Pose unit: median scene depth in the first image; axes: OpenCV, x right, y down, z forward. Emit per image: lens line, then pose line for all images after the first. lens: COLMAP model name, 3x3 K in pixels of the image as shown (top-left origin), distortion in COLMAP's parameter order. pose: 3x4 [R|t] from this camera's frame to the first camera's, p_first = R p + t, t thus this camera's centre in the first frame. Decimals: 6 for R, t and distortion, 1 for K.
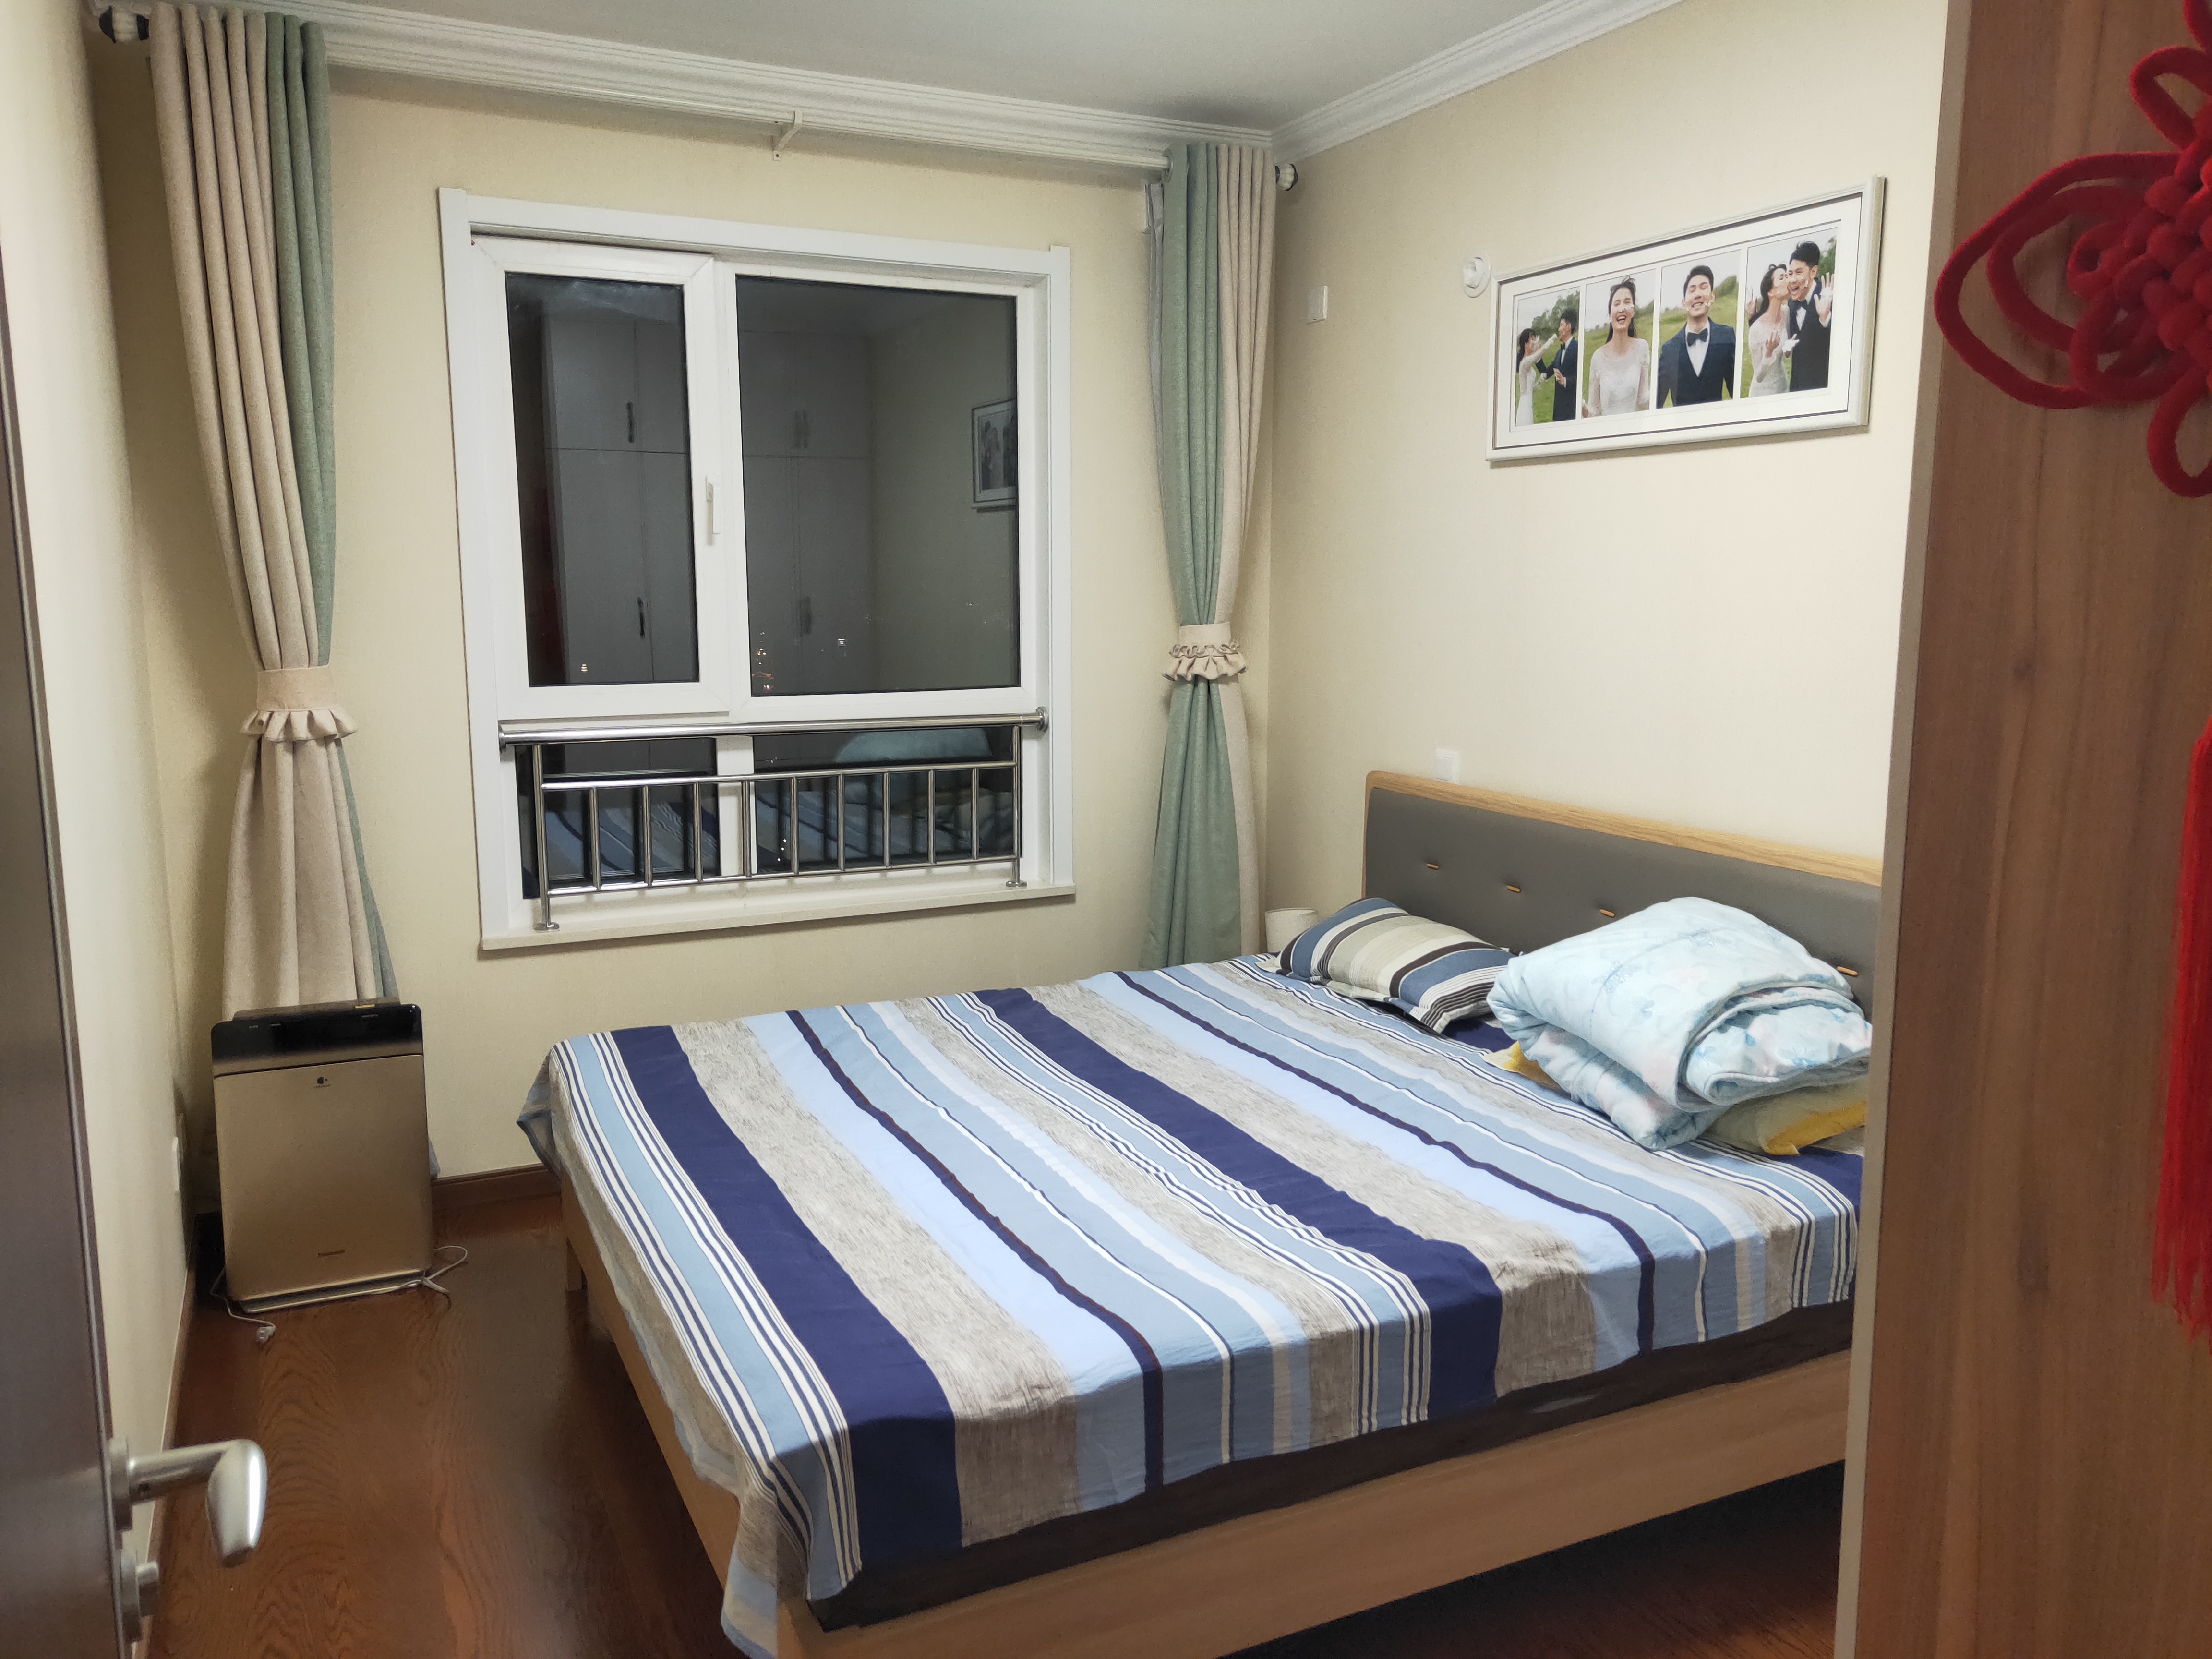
lens RADIAL K [[1669.7, 0, 1106.0], [0, 1669.7, 829.5], [0, 0, 1]] dist [0.032031, 0.003081]
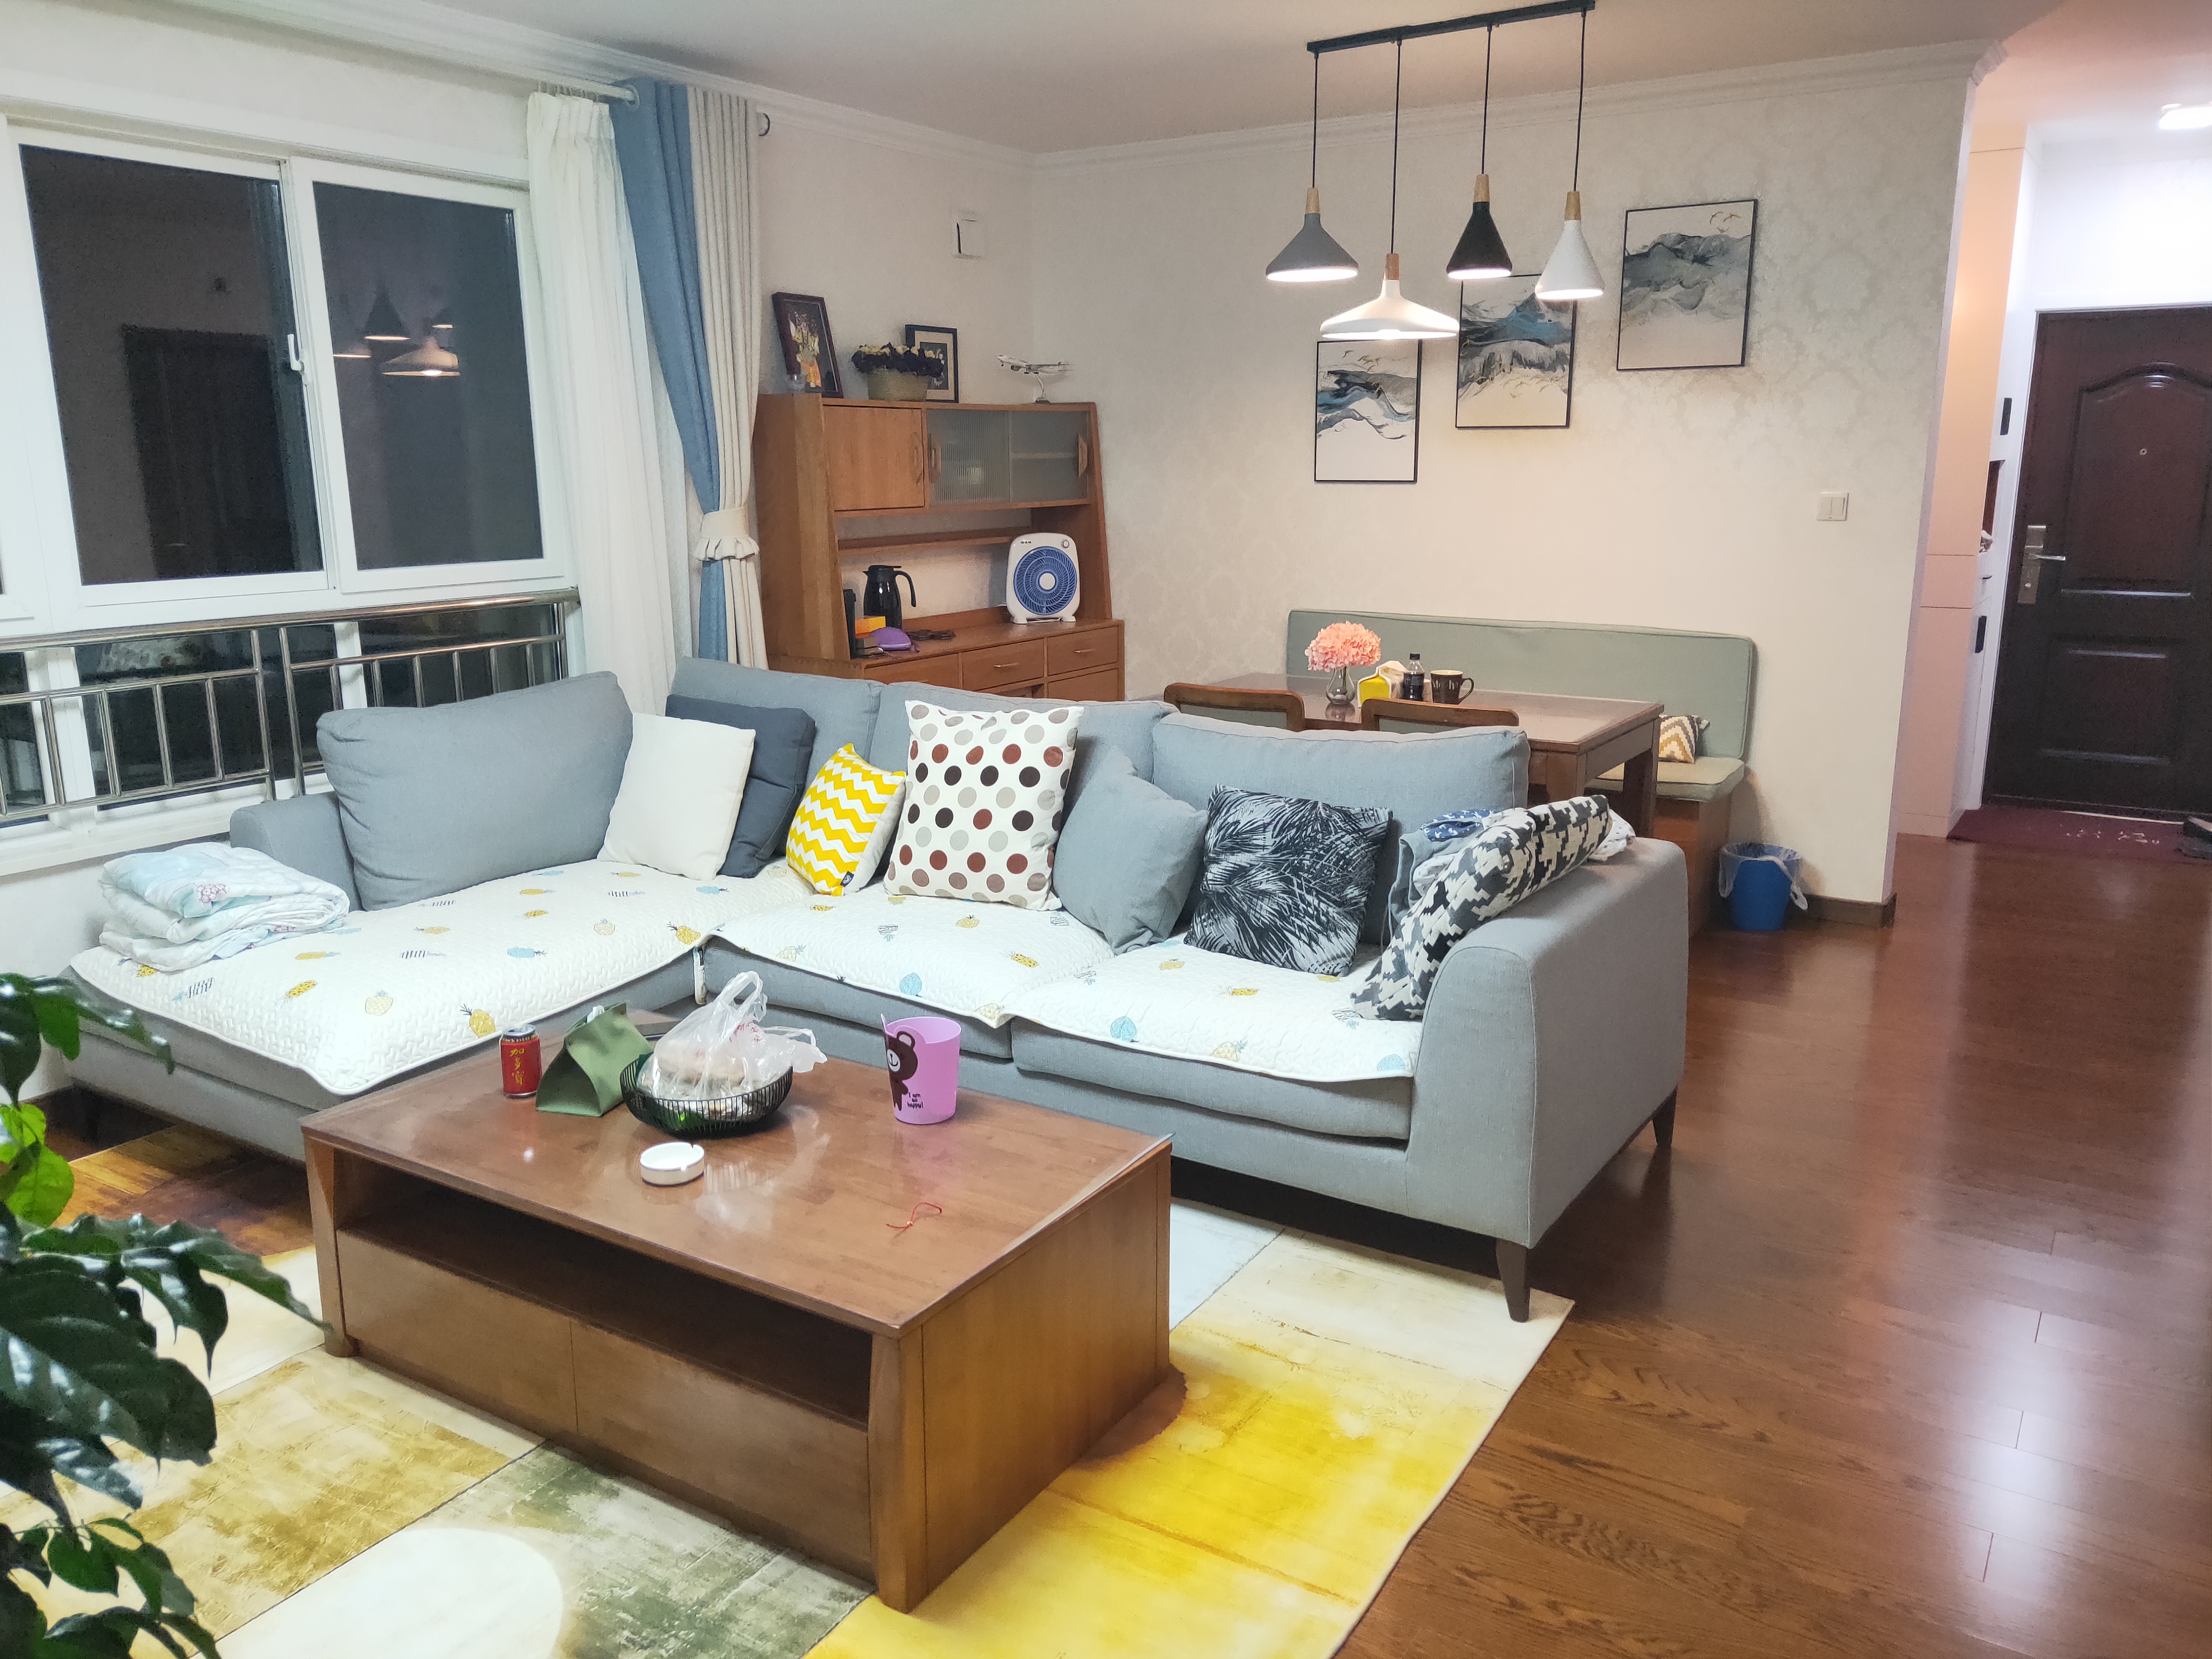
lens RADIAL K [[1669.7, 0, 1106.0], [0, 1669.7, 829.5], [0, 0, 1]] dist [0.032031, 0.003081]
pose [[0.848445, -0.135680, 0.511597, -0.343099], [0.100769, 0.990314, 0.095522, 0.020828], [-0.519602, -0.029492, 0.853899, -0.157078]]
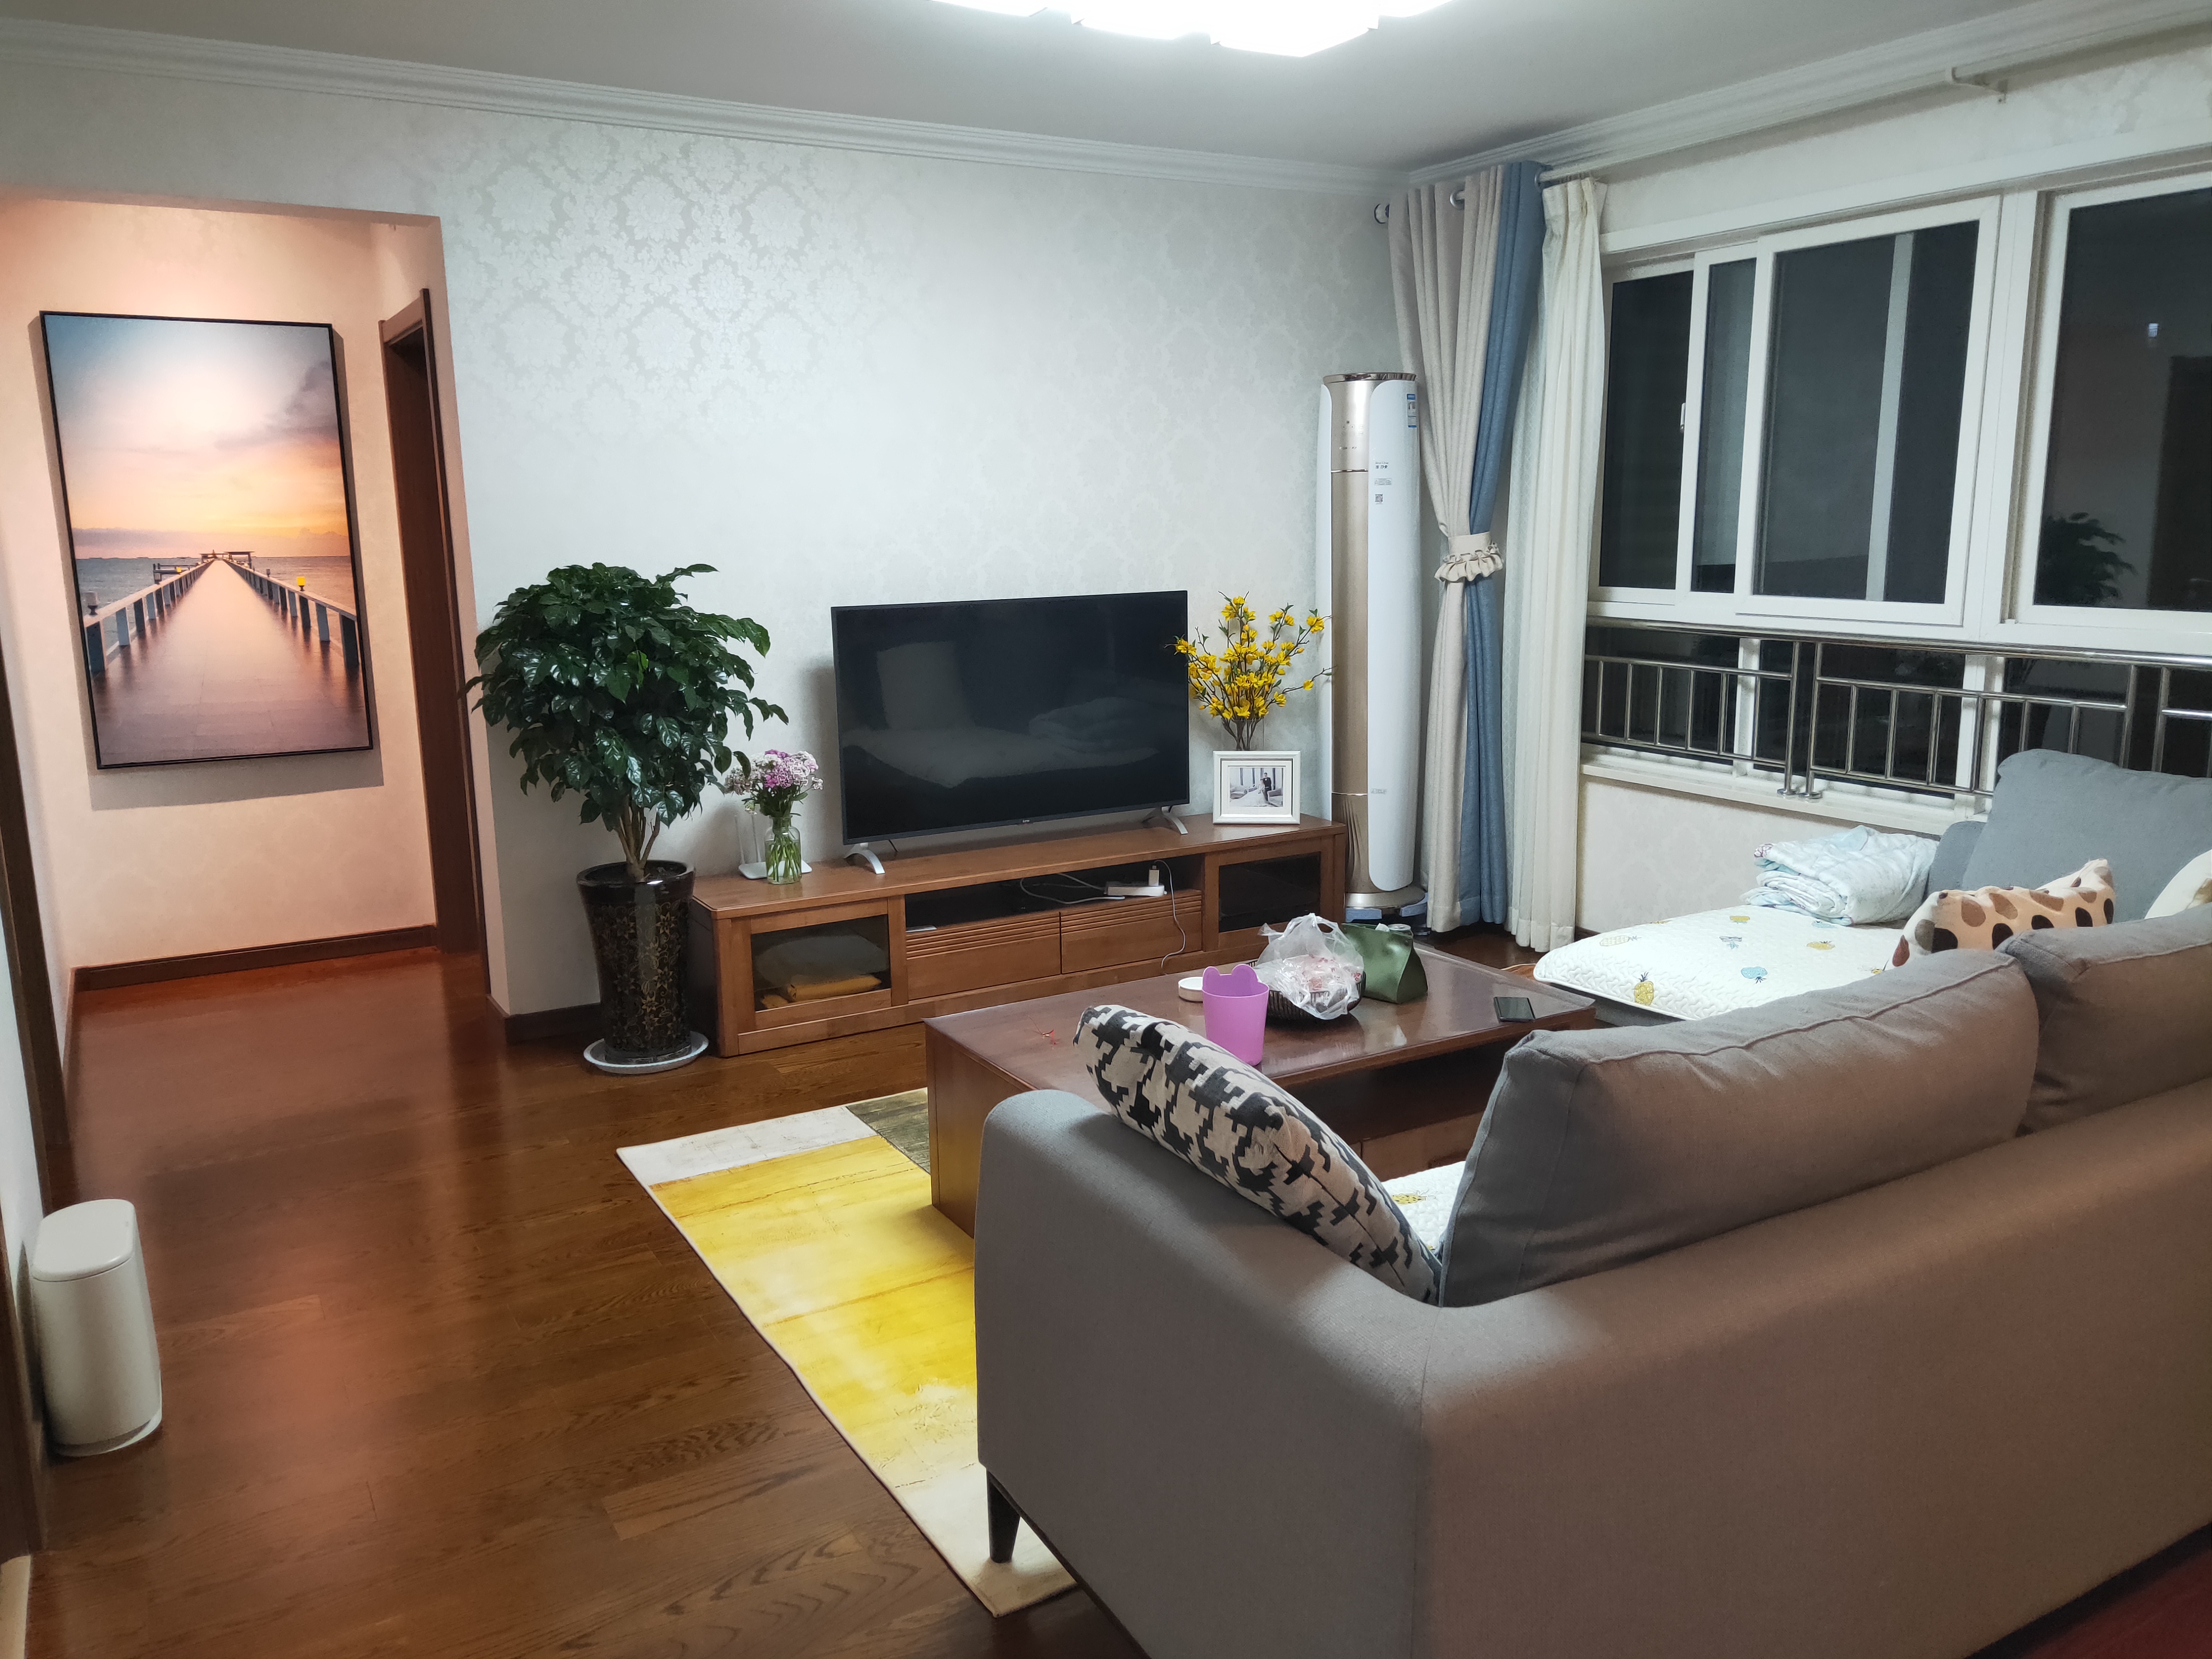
lens RADIAL K [[1722.8, 0, 1106.0], [0, 1722.8, 829.5], [0, 0, 1]] dist [0.090600, 0.002147]
pose [[0.073614, 0.178168, -0.981243, 0.926523], [-0.144599, 0.975422, 0.166263, -0.057433], [0.986748, 0.129647, 0.097568, 0.396304]]
